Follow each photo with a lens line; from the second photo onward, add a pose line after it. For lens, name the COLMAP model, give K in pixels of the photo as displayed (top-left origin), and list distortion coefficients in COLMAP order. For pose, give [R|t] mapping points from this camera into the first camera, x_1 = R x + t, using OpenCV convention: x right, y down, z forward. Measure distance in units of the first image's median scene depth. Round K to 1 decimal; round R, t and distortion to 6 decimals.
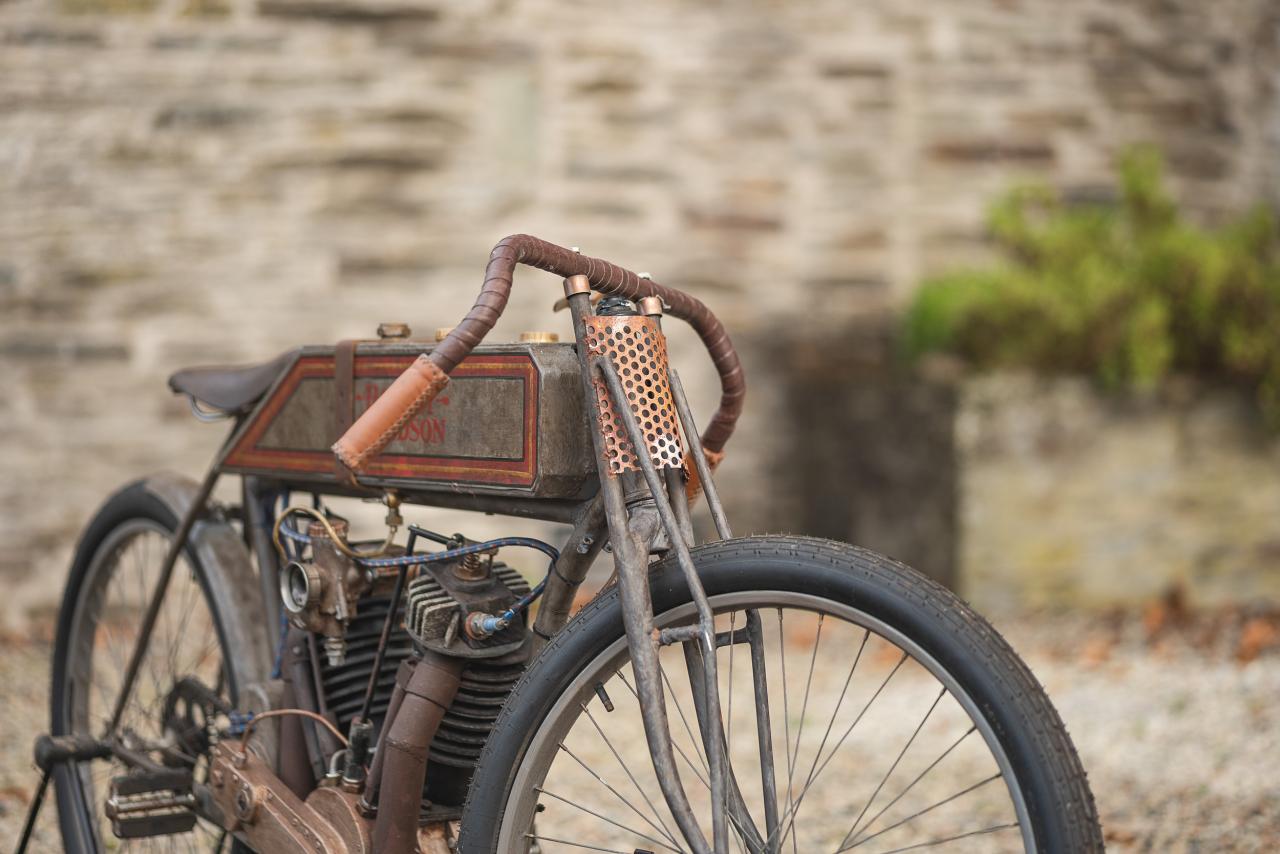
lens RADIAL K [[3102.9, 0, 640.0], [0, 3102.9, 427.0], [0, 0, 1]] dist [-0.006103, 0.703105]
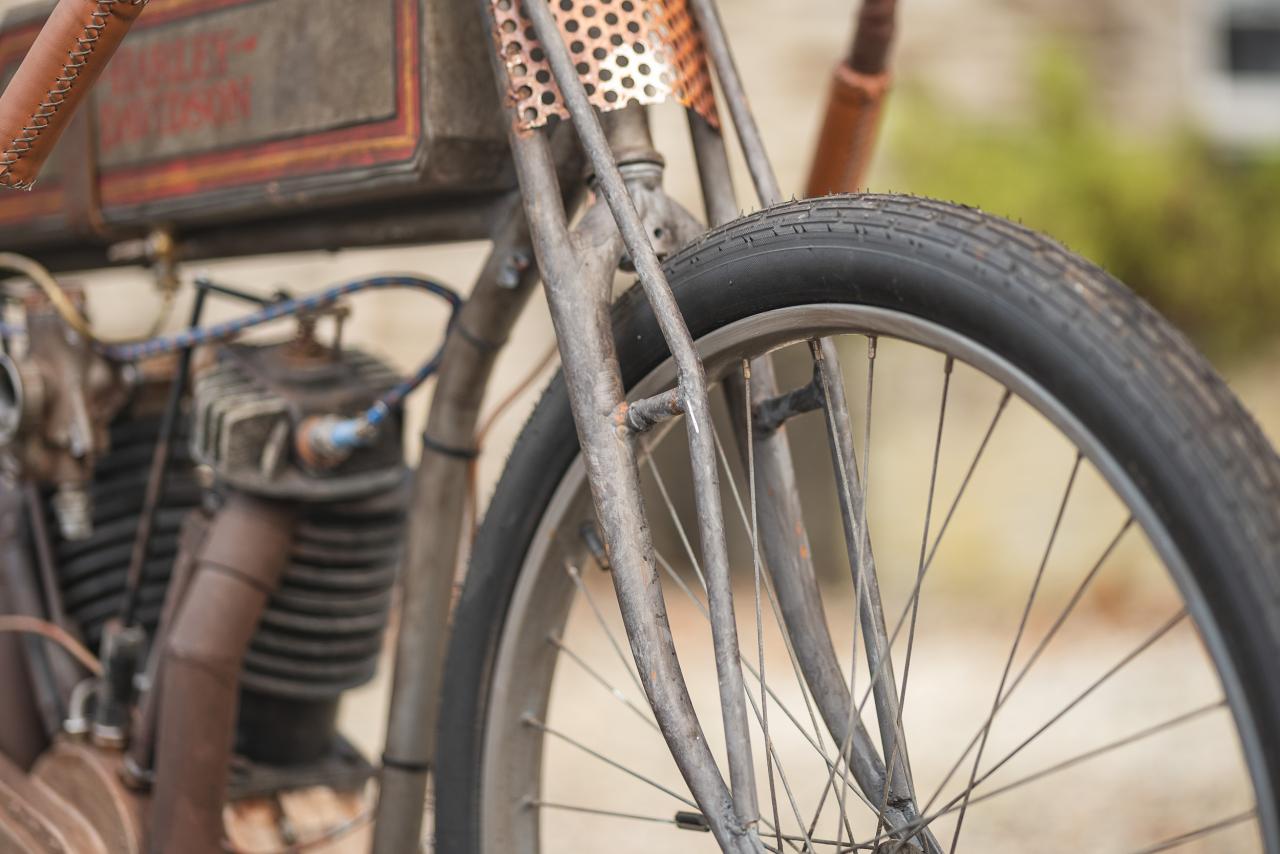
lens RADIAL K [[3229.5, 0, 685.1], [0, 3229.5, 466.2], [0, 0, 1]] dist [-0.015031, 0.174943]
pose [[0.996838, -0.034137, 0.071750, -0.028188], [0.034722, 0.999373, -0.006910, 0.074796], [-0.071469, 0.009379, 0.997399, 0.403766]]
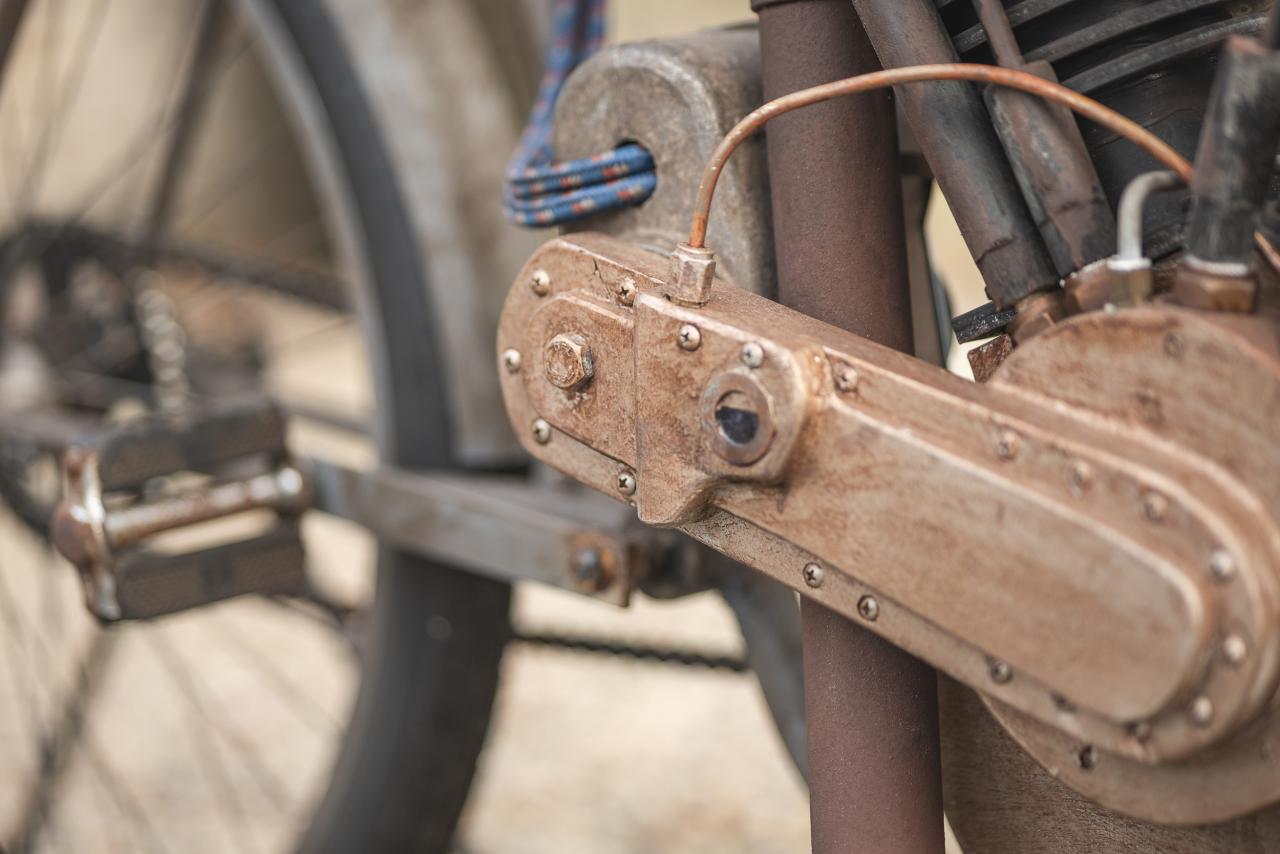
lens RADIAL K [[3229.5, 0, 685.1], [0, 3229.5, 466.2], [0, 0, 1]] dist [-0.015031, 0.174943]
pose [[0.957266, -0.103392, 0.270095, -0.228276], [0.085299, 0.993304, 0.077922, 0.109015], [-0.276343, -0.051554, 0.959675, 0.762718]]
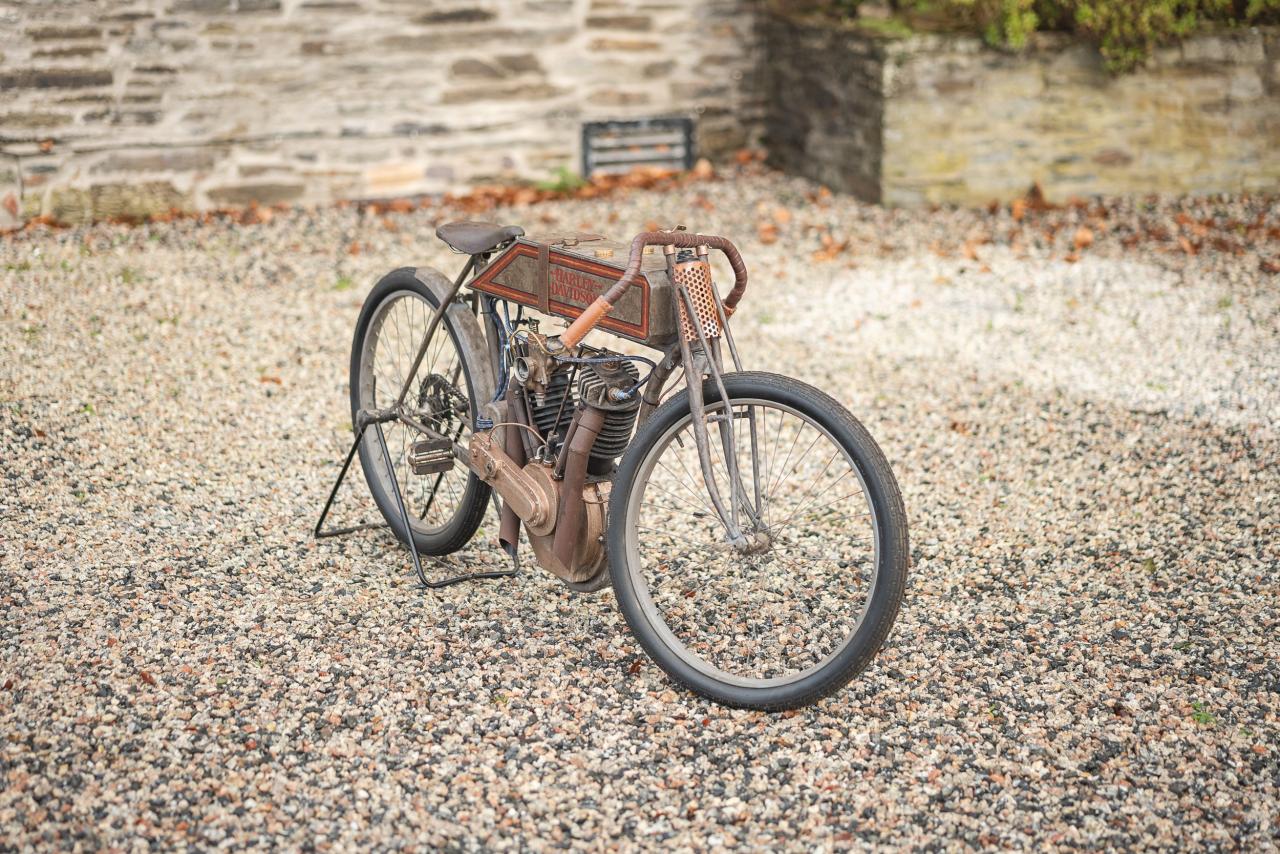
lens RADIAL K [[3229.5, 0, 685.1], [0, 3229.5, 466.2], [0, 0, 1]] dist [-0.015031, 0.174943]
pose [[0.999524, 0.005554, 0.030336, -0.070110], [-0.012212, 0.974527, 0.223936, -0.365711], [-0.028320, -0.224200, 0.974132, -1.078468]]
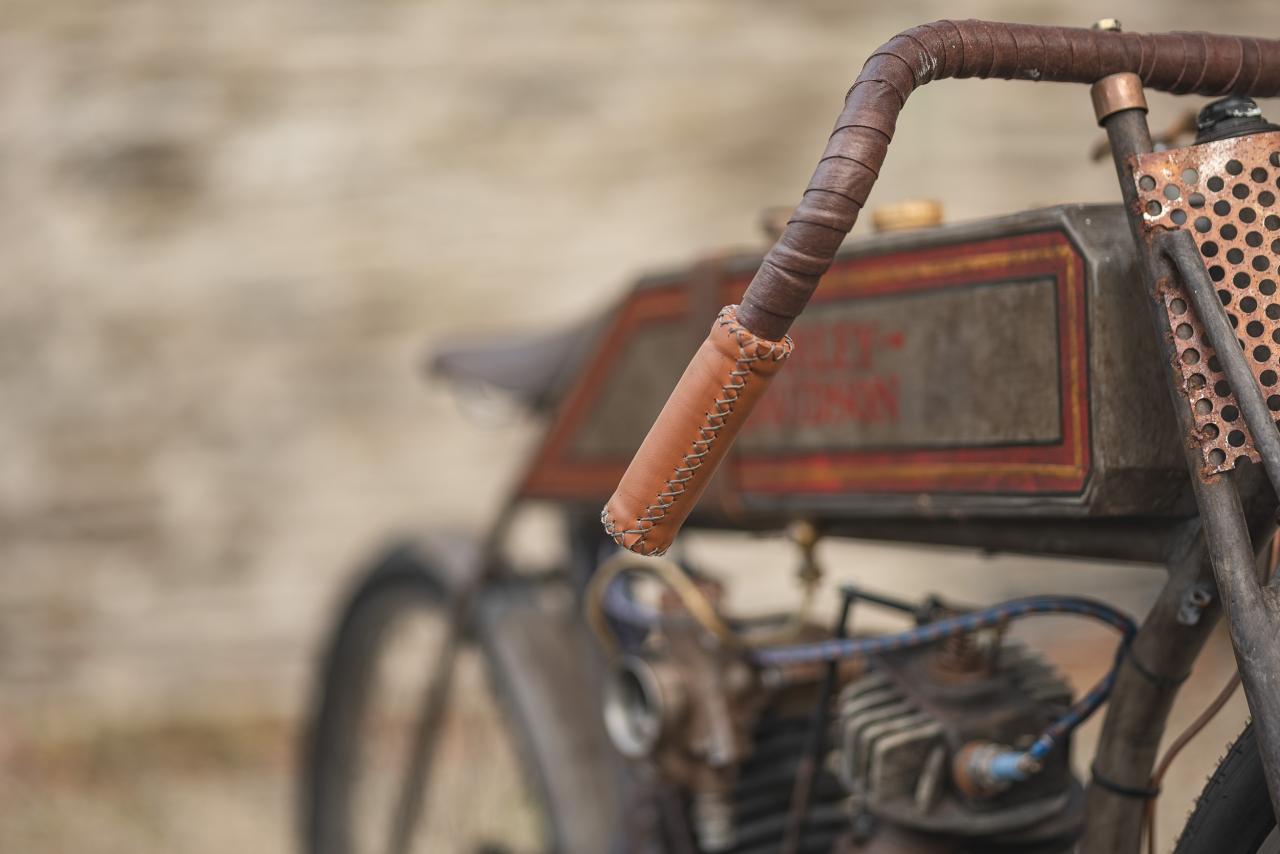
lens RADIAL K [[3229.5, 0, 685.1], [0, 3229.5, 466.2], [0, 0, 1]] dist [-0.015031, 0.174943]
pose [[0.991664, -0.049549, -0.118945, -0.034330], [0.049134, 0.998772, -0.006425, 0.014189], [0.119117, 0.000528, 0.992880, 0.455844]]
